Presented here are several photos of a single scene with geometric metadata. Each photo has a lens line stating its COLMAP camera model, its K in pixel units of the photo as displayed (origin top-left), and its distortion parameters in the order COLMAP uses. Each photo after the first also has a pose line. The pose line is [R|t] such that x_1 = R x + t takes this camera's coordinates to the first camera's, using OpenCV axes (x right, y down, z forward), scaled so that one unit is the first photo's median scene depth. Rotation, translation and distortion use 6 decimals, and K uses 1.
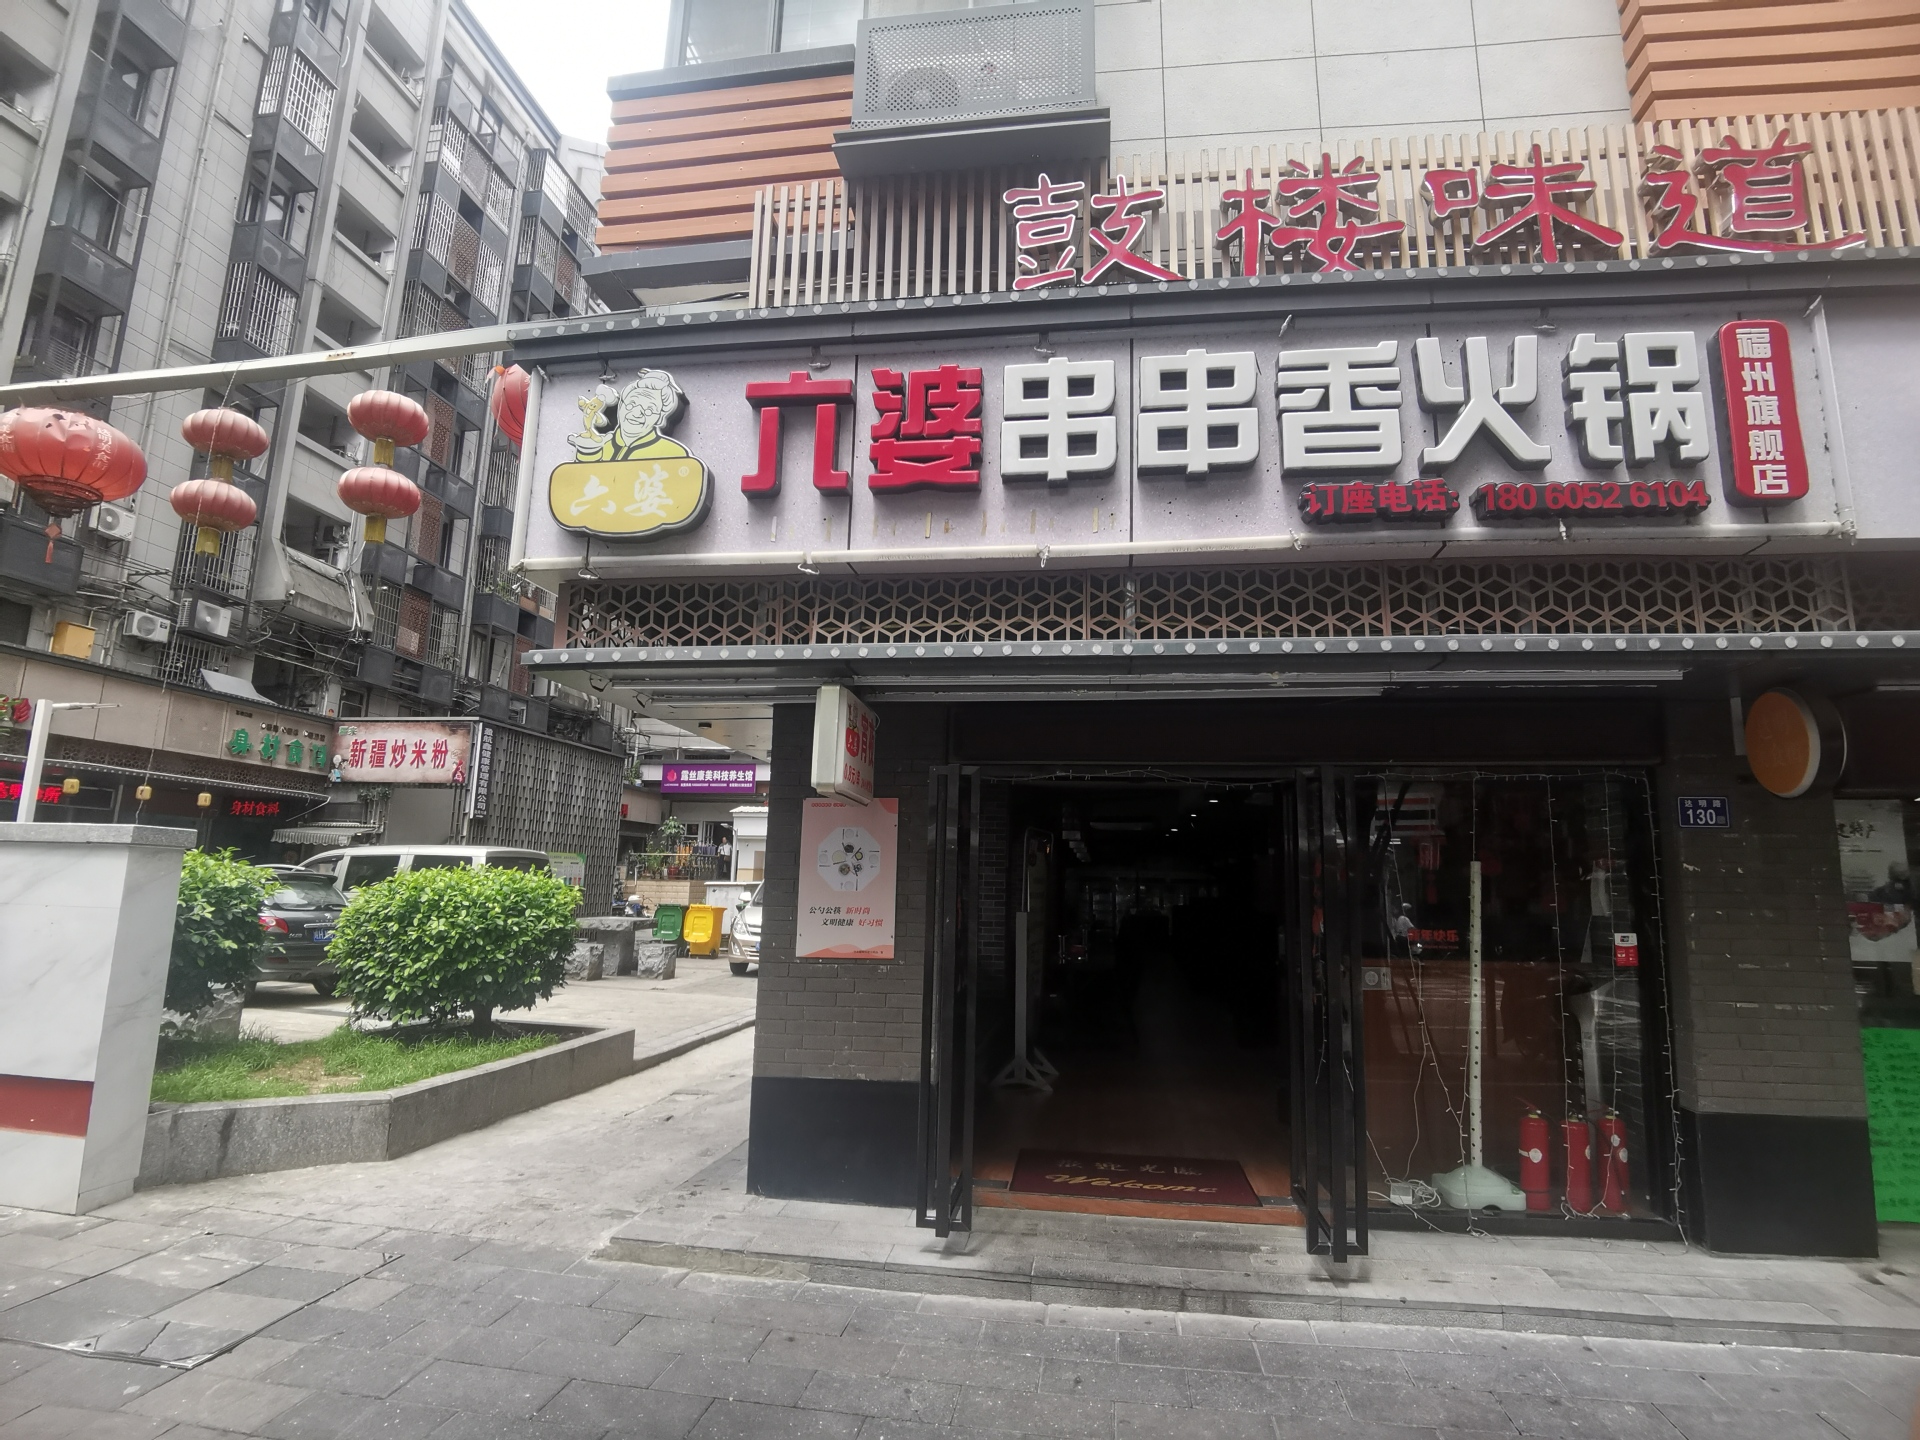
lens RADIAL K [[964.9, 0, 961.5], [0, 964.9, 711.4], [0, 0, 1]] dist [-0.002603, -0.000288]
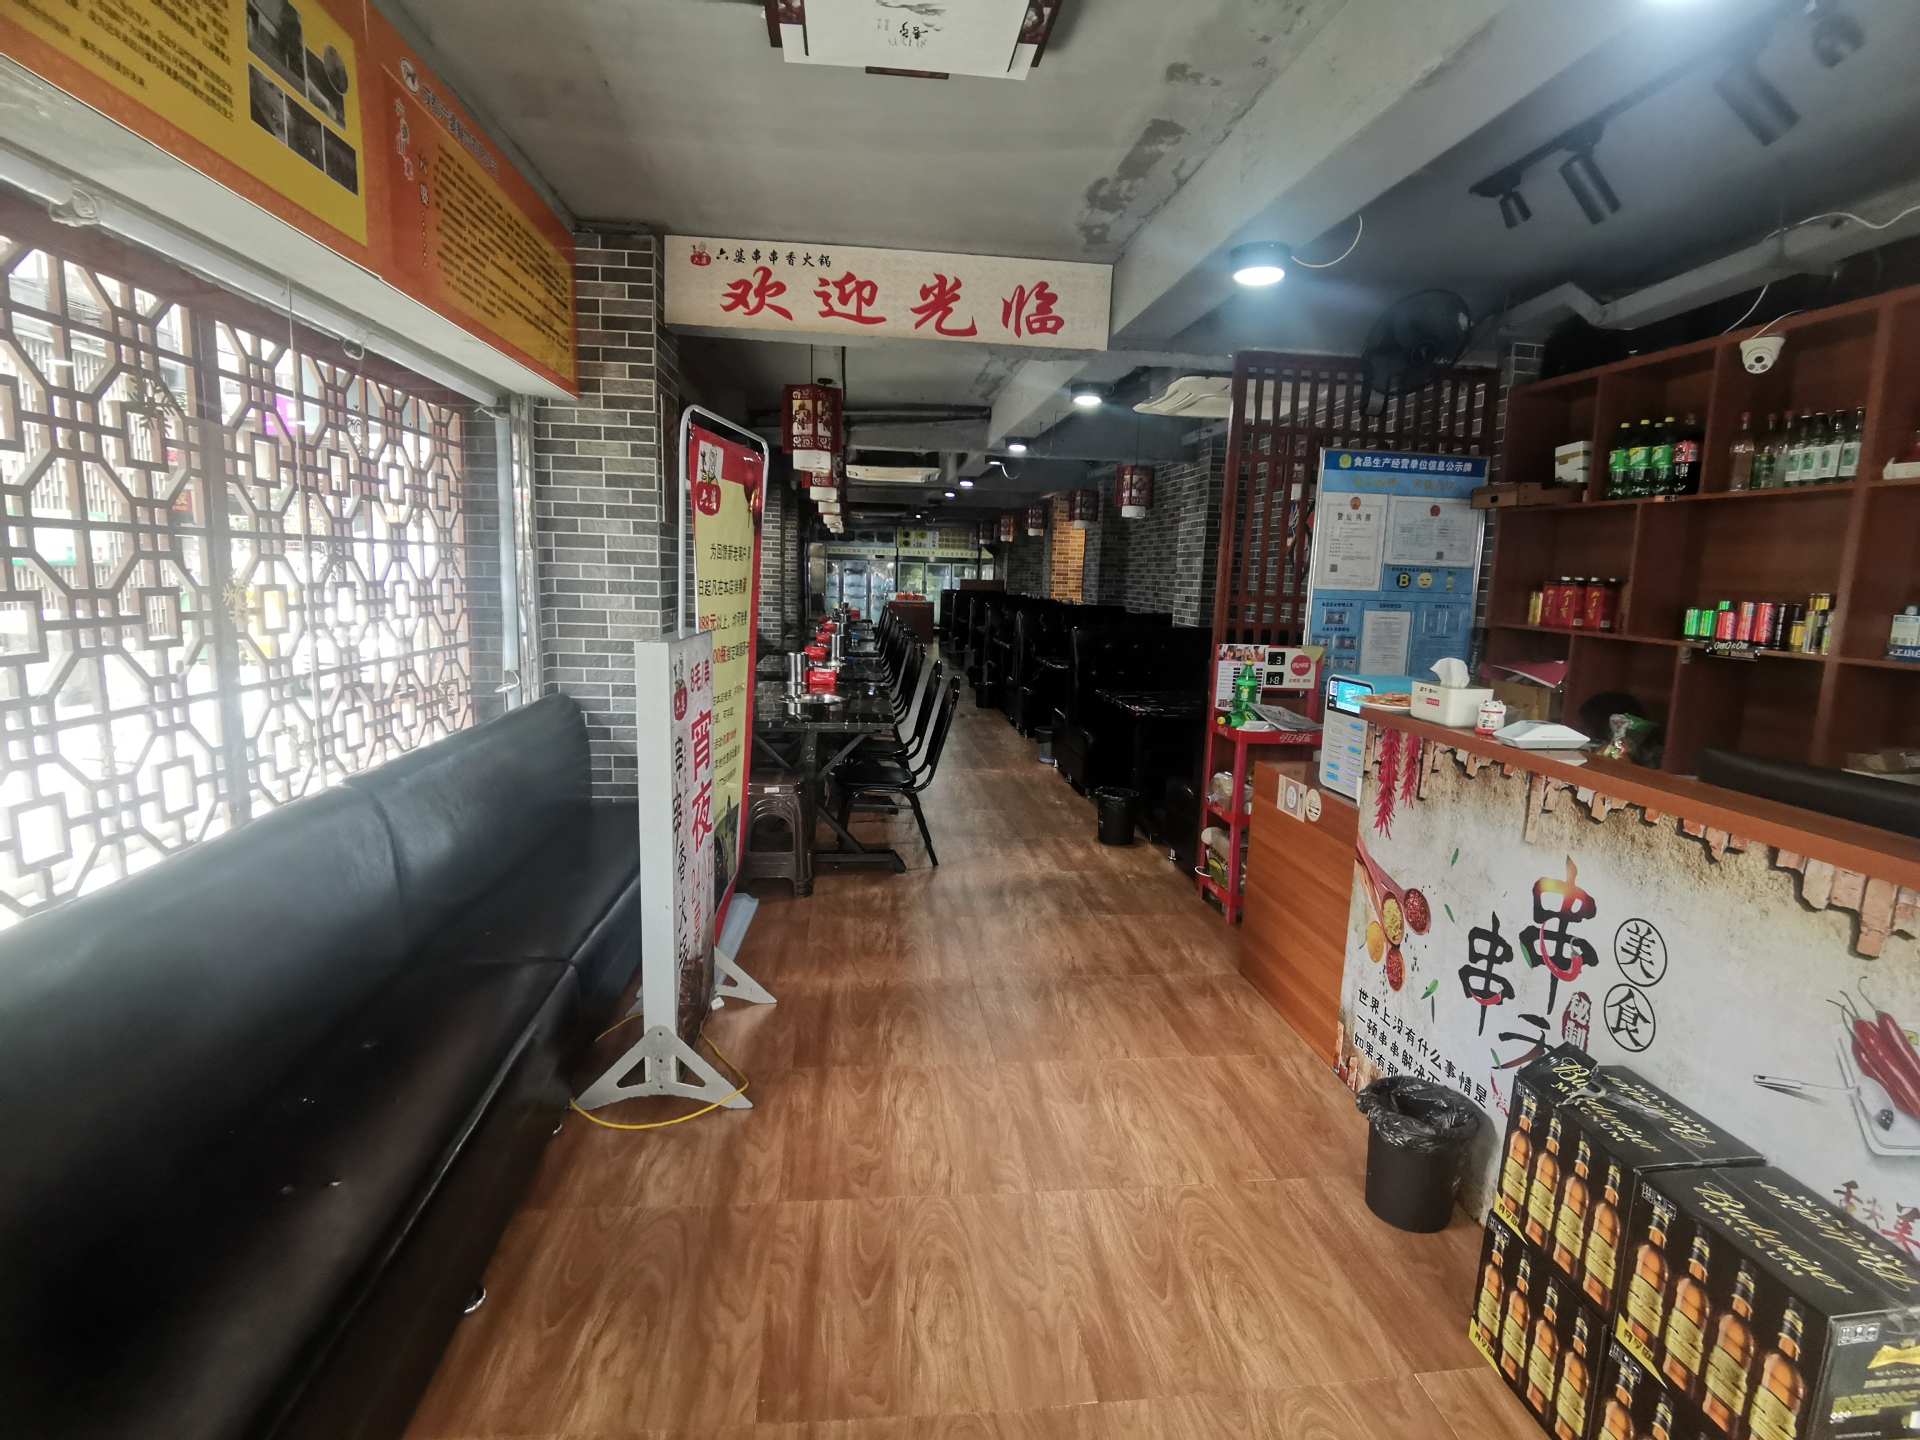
lens RADIAL K [[964.9, 0, 959.7], [0, 964.9, 717.6], [0, 0, 1]] dist [-0.002603, -0.000288]
pose [[0.967453, -0.028136, 0.251480, 0.030115], [-0.056369, 0.944866, 0.322568, 0.045065], [-0.246691, -0.326246, 0.912528, 0.248766]]
